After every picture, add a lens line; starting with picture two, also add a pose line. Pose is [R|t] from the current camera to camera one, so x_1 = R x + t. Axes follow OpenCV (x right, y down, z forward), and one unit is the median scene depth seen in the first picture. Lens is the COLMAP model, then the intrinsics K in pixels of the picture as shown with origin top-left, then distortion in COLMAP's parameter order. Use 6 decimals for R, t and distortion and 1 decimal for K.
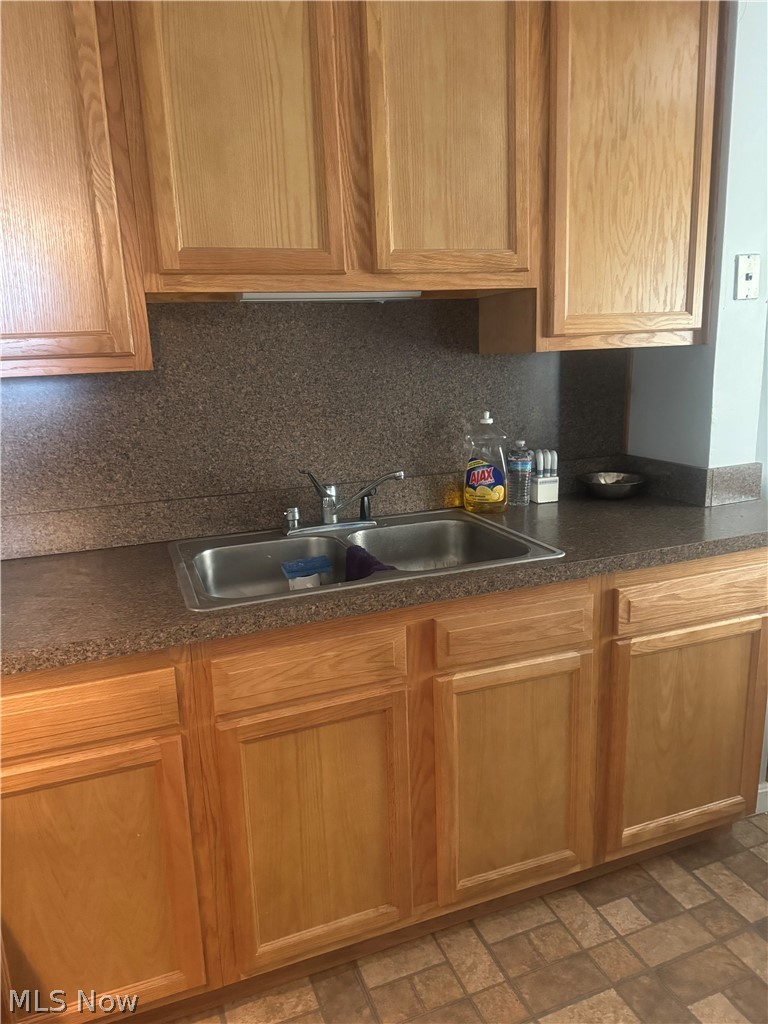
lens RADIAL K [[720.6, 0, 381.9], [0, 720.6, 518.3], [0, 0, 1]] dist [0.074220, -0.086863]
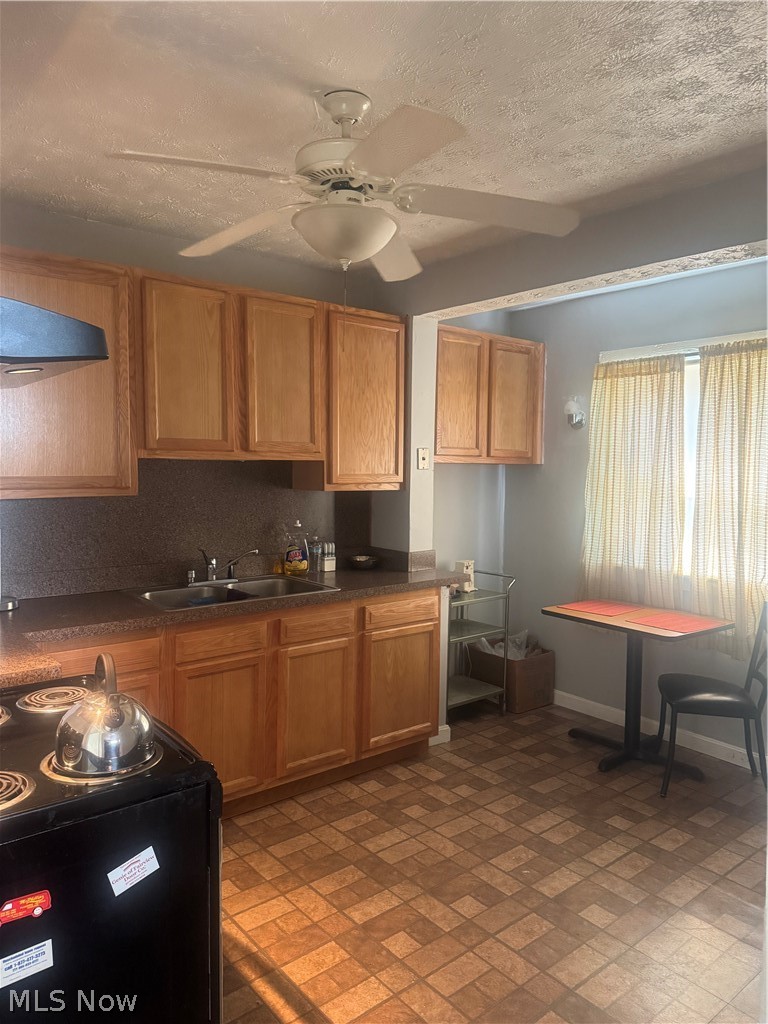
lens RADIAL K [[720.6, 0, 381.9], [0, 720.6, 518.3], [0, 0, 1]] dist [0.074220, -0.086863]
pose [[0.950682, 0.024710, 0.309182, -0.246677], [0.023394, 0.988270, -0.150913, 0.146124], [-0.309285, 0.150703, 0.938952, -0.893289]]
